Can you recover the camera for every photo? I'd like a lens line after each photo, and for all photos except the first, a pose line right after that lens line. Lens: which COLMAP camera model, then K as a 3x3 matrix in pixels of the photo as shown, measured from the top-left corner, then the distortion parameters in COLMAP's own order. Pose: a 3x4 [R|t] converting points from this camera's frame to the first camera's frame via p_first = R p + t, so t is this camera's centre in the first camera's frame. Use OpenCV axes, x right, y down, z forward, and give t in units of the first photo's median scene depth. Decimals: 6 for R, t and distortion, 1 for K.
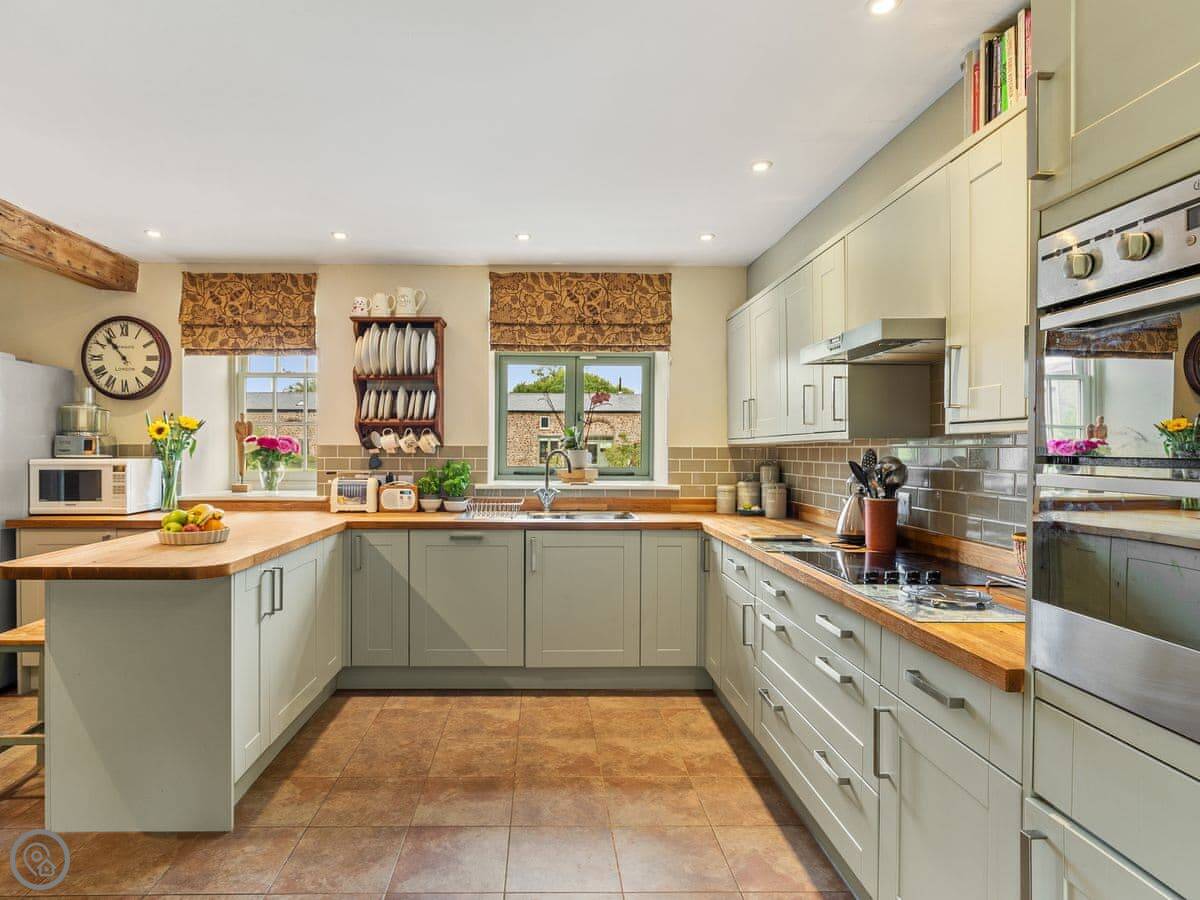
lens RADIAL K [[707.3, 0, 600.0], [0, 707.3, 475.8], [0, 0, 1]] dist [0.002061, -0.000487]
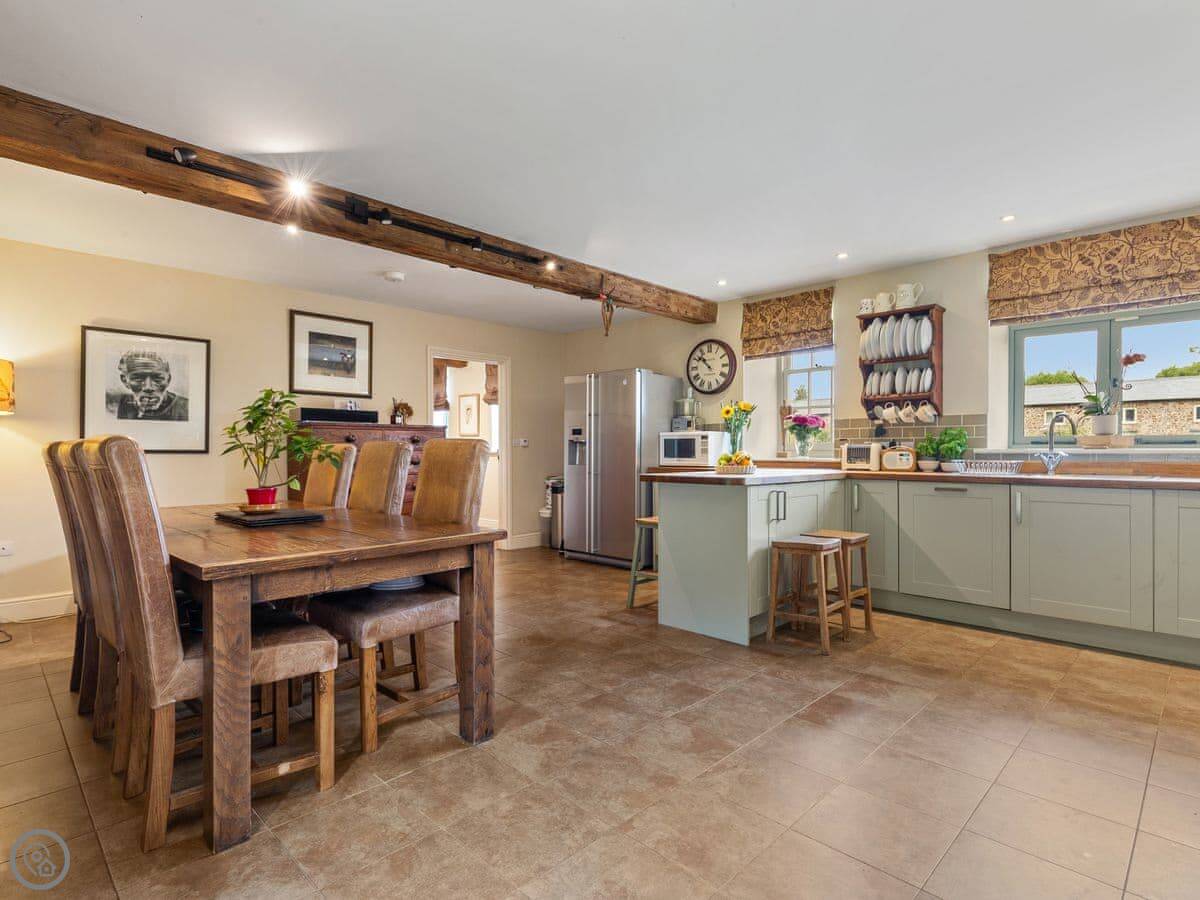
lens RADIAL K [[626.2, 0, 623.5], [0, 626.2, 450.4], [0, 0, 1]] dist [0.000697, -0.000385]
pose [[0.728817, -0.013825, -0.684569, 0.103468], [0.001842, 0.999832, -0.018231, 0.034314], [0.684706, 0.012026, 0.728720, -0.096445]]
